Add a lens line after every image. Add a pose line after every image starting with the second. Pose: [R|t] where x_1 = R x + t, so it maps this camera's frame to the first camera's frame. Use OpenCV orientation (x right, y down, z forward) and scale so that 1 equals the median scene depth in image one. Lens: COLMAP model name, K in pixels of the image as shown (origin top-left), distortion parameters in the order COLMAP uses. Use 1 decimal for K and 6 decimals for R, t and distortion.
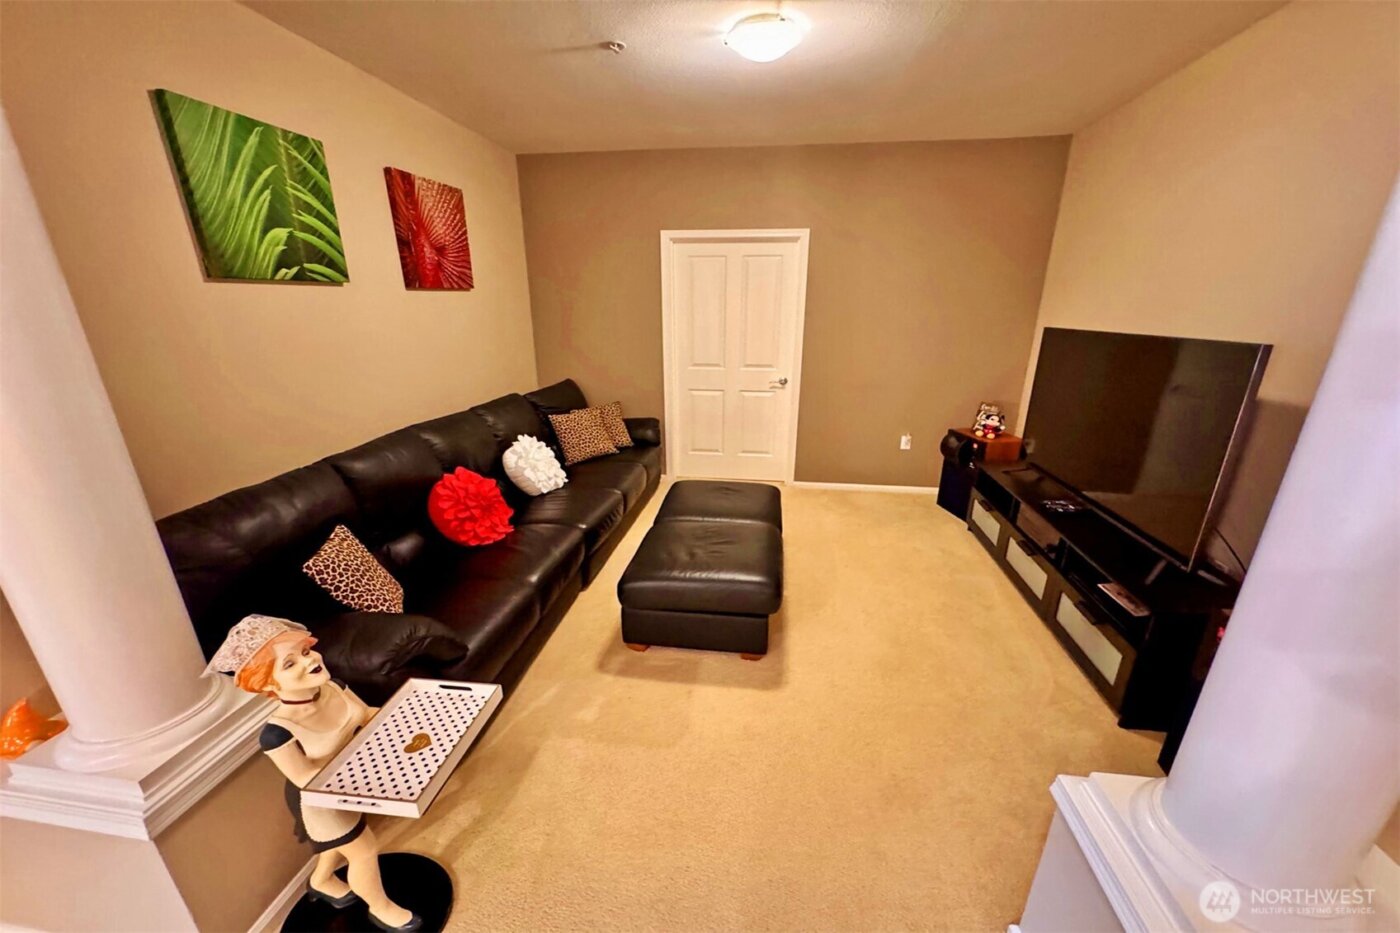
lens RADIAL K [[565.0, 0, 697.5], [0, 565.0, 466.1], [0, 0, 1]] dist [0.001323, 0.000064]
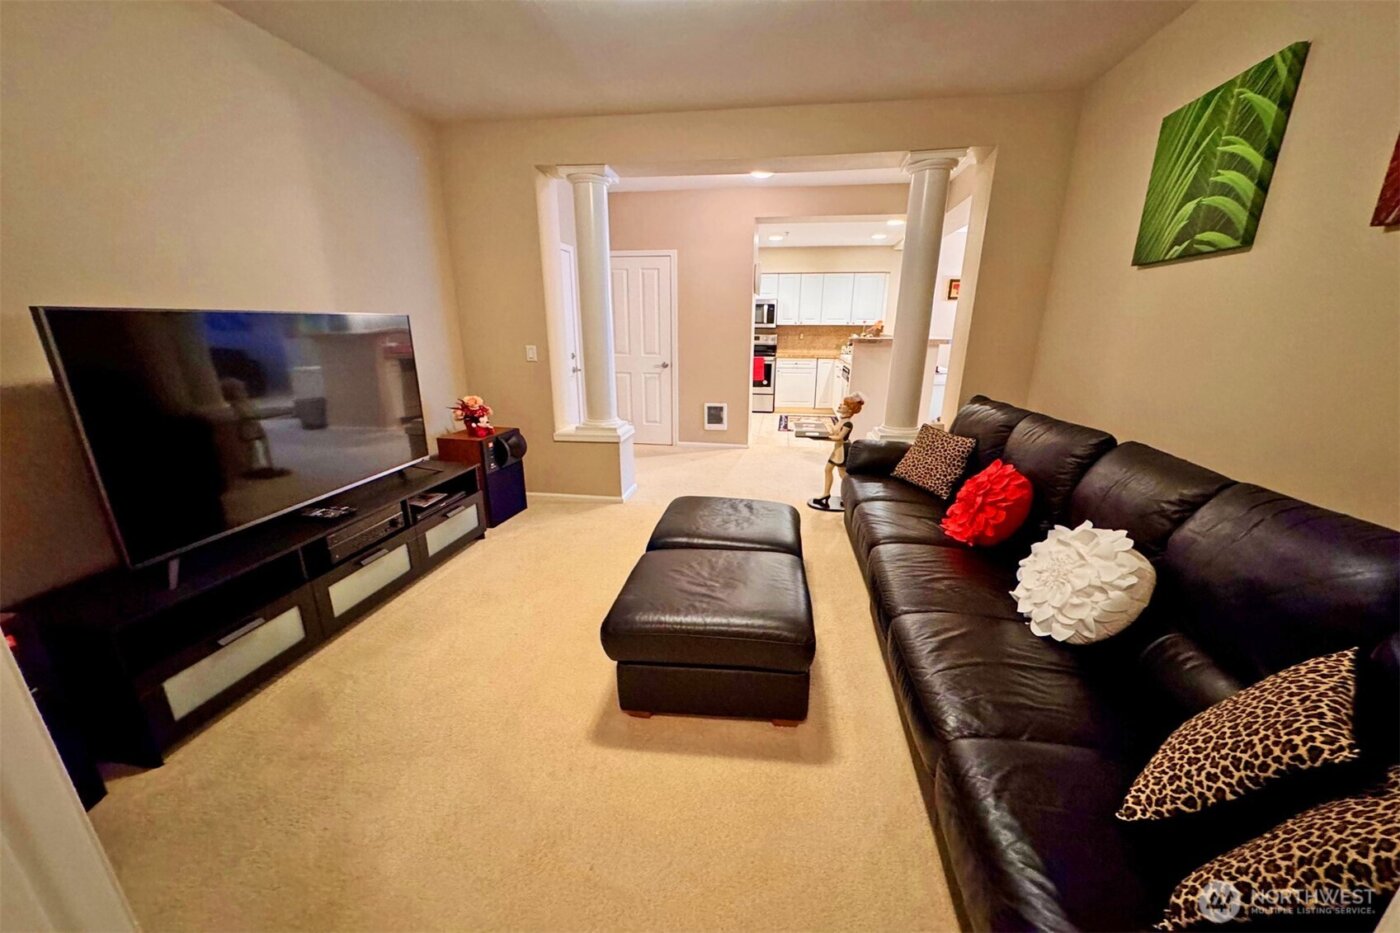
lens RADIAL K [[565.0, 0, 701.1], [0, 565.0, 468.3], [0, 0, 1]] dist [0.001323, 0.000064]
pose [[-0.999508, -0.029036, -0.011901, 0.067891], [-0.031027, 0.857645, 0.513306, -0.484555], [-0.004697, 0.513422, -0.858123, 1.979752]]
